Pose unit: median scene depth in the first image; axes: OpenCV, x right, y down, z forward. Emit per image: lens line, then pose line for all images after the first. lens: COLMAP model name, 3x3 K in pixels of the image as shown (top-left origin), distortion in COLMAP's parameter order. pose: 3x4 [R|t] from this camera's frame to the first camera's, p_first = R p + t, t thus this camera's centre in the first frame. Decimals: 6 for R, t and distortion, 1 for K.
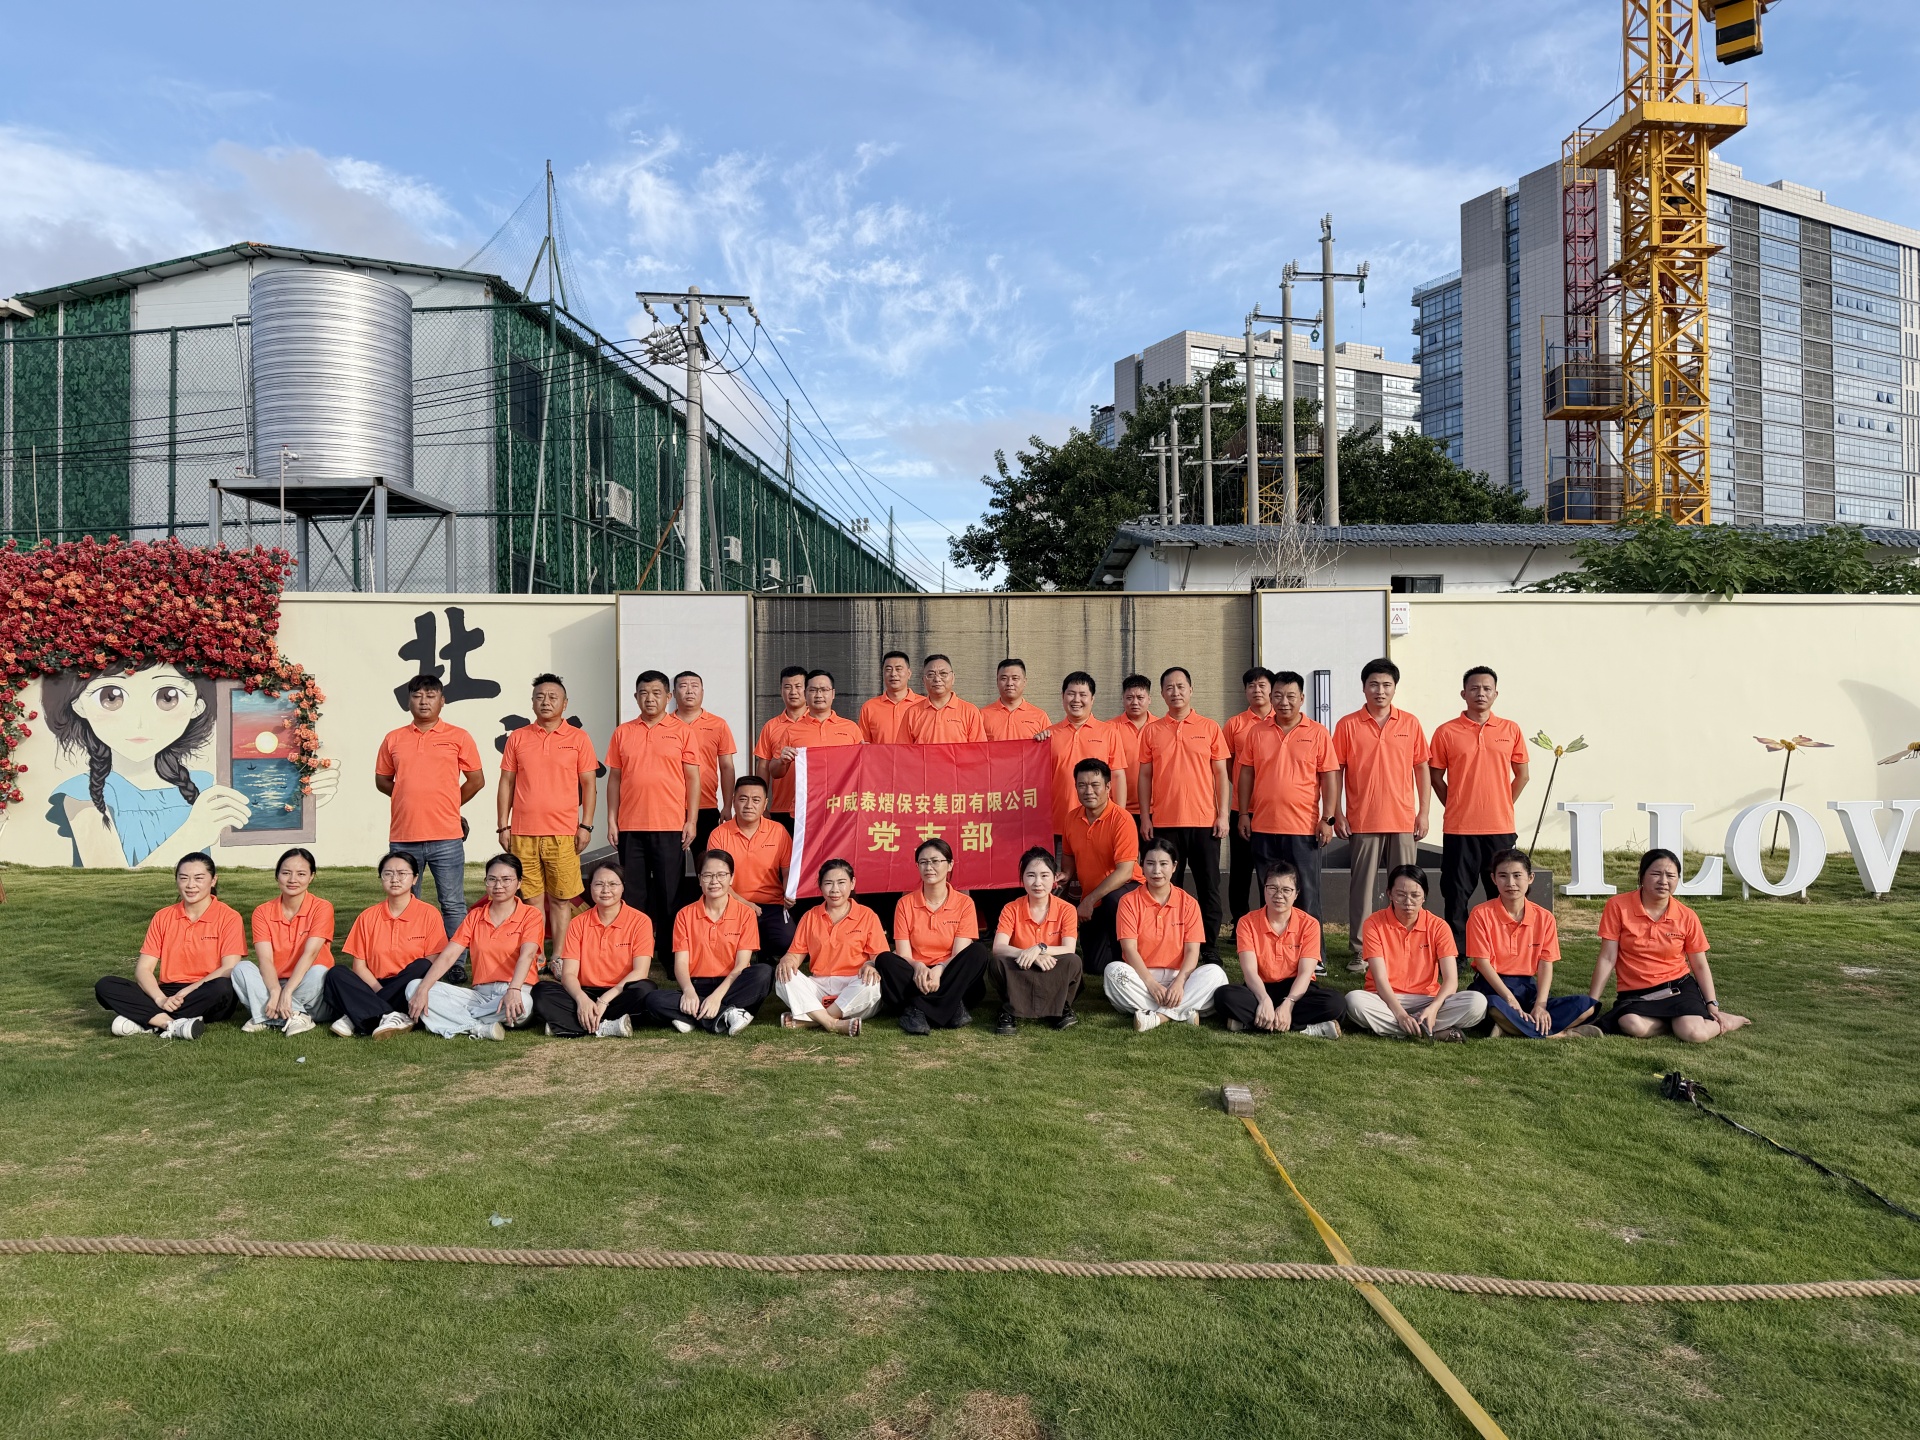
lens RADIAL K [[1390.3, 0, 970.6], [0, 1390.3, 739.6], [0, 0, 1]] dist [0.039223, -0.049518]
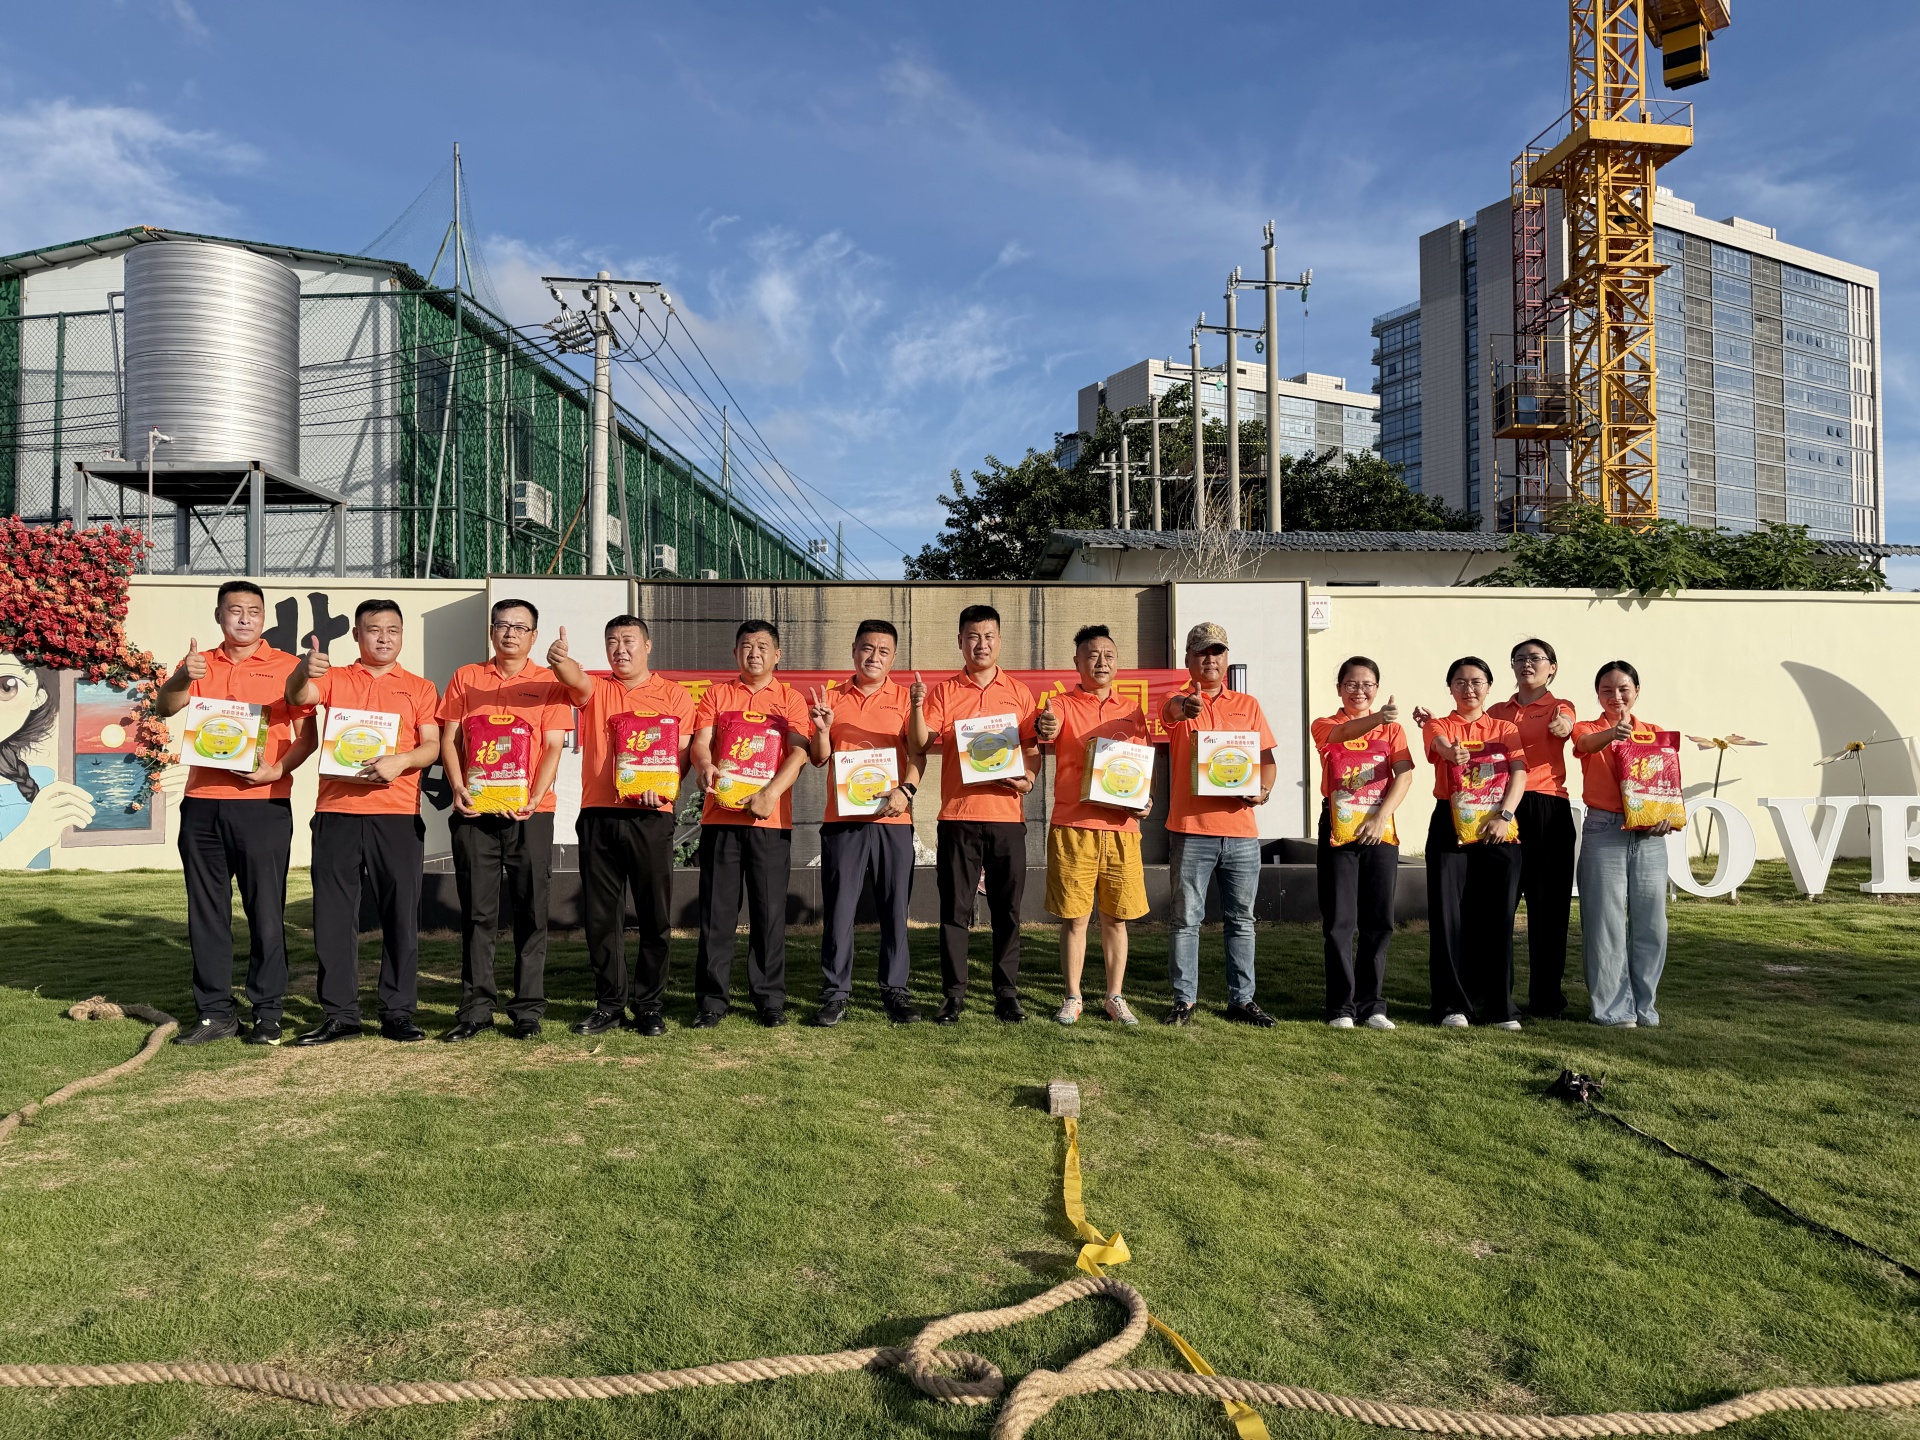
lens RADIAL K [[1390.3, 0, 973.1], [0, 1390.3, 745.7], [0, 0, 1]] dist [0.039223, -0.049518]
pose [[0.999668, 0.003656, 0.025487, 0.032994], [-0.003266, 0.999877, -0.015321, 0.015053], [-0.025540, 0.015232, 0.999558, 0.037688]]
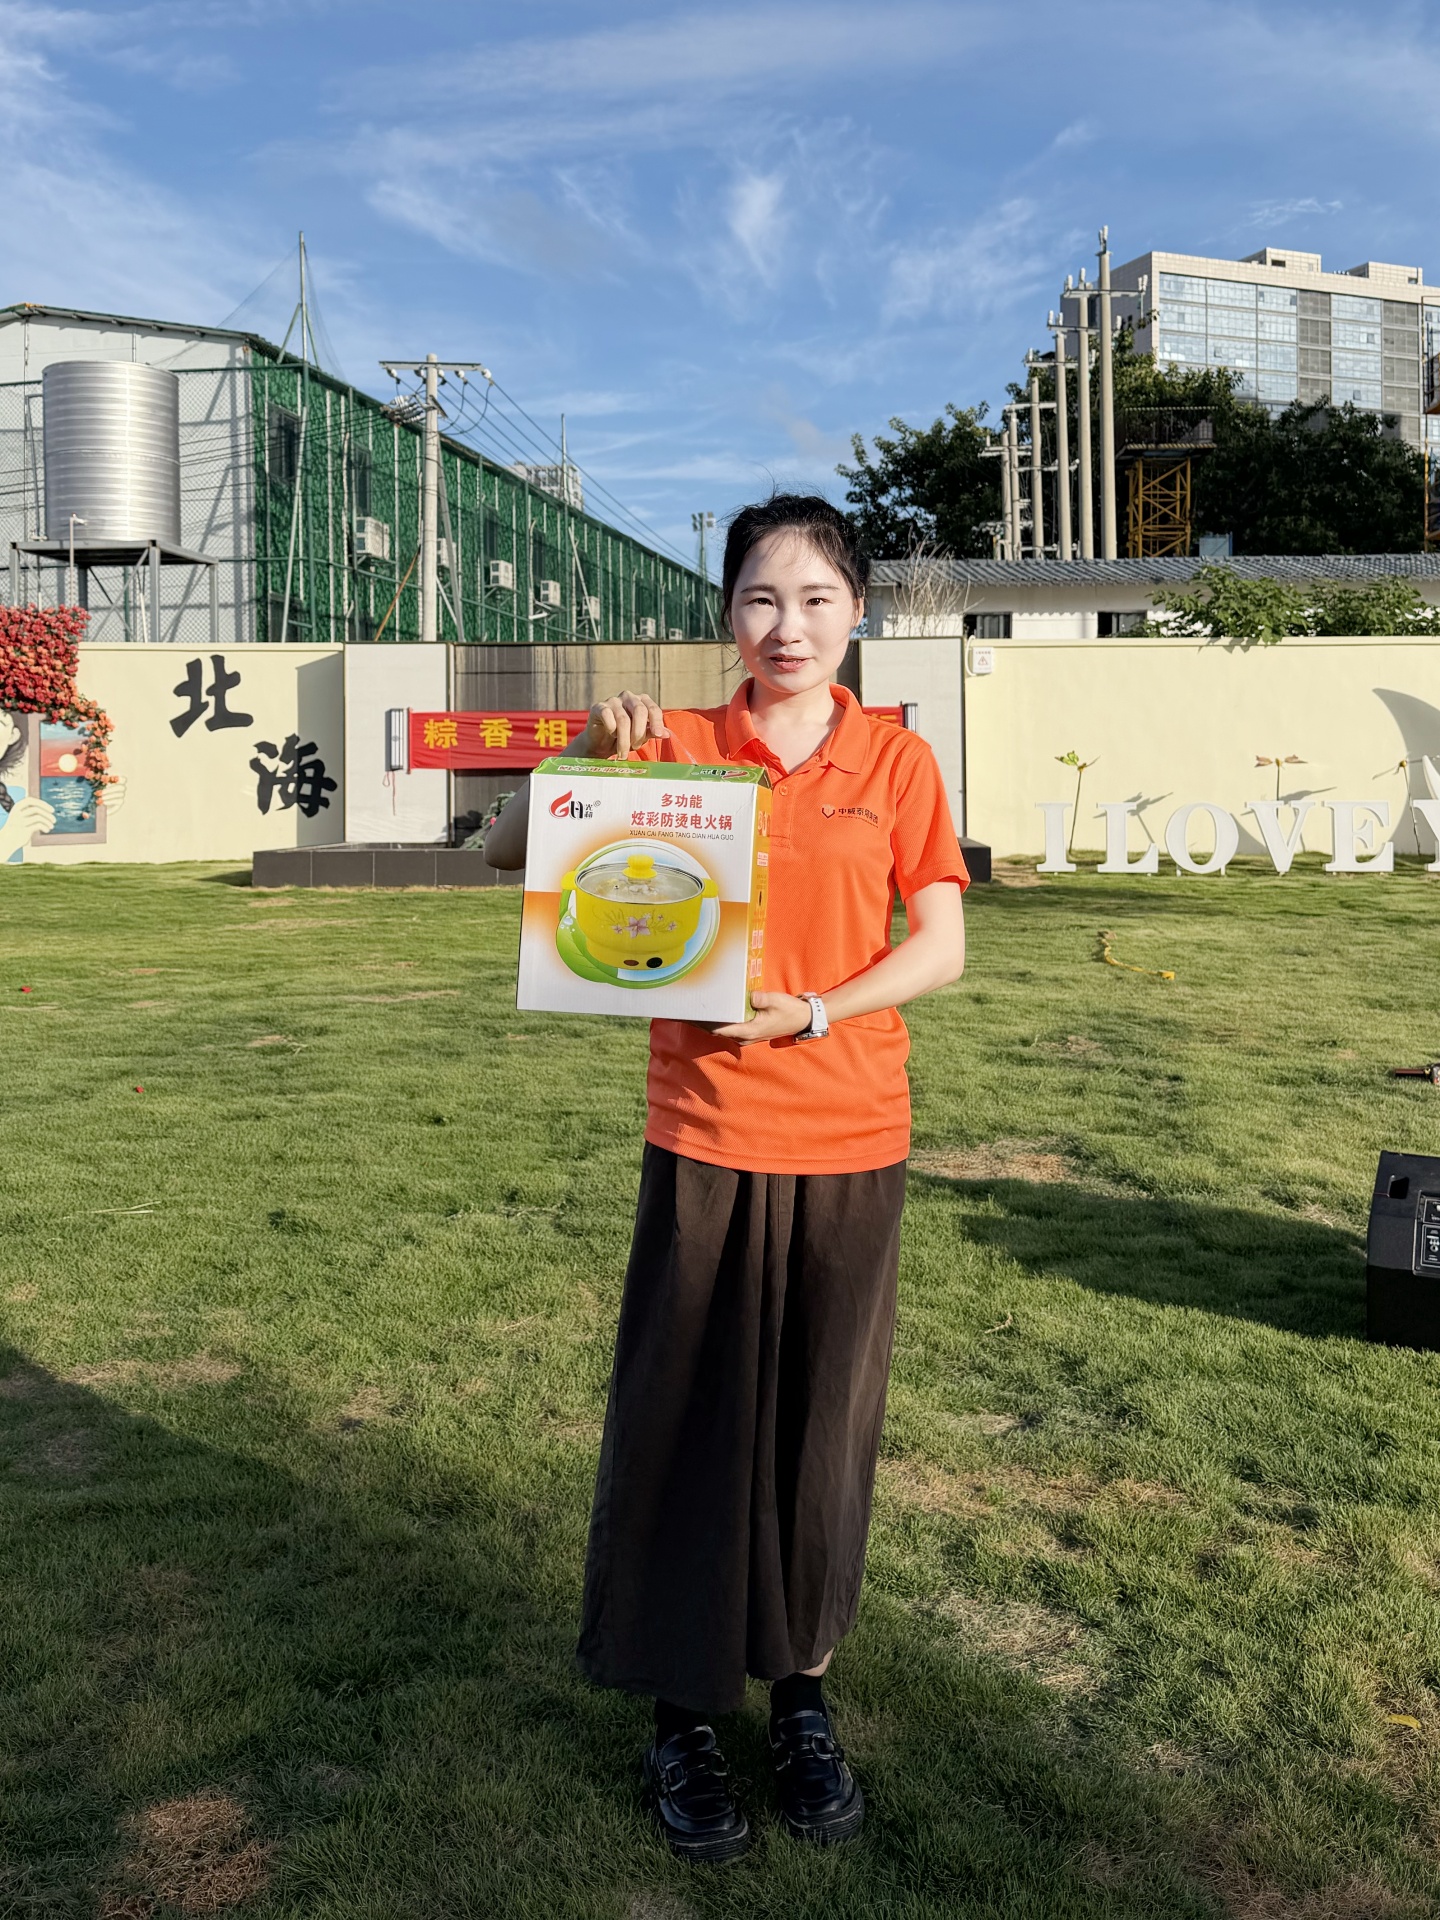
lens RADIAL K [[1878.4, 0, 788.3], [0, 1878.4, 755.9], [0, 0, 1]] dist [0.075293, 0.000000]
pose [[0.998258, -0.002125, -0.058957, 0.171391], [0.001059, 0.999835, -0.018120, 0.019471], [0.058986, 0.018026, 0.998096, -0.469037]]
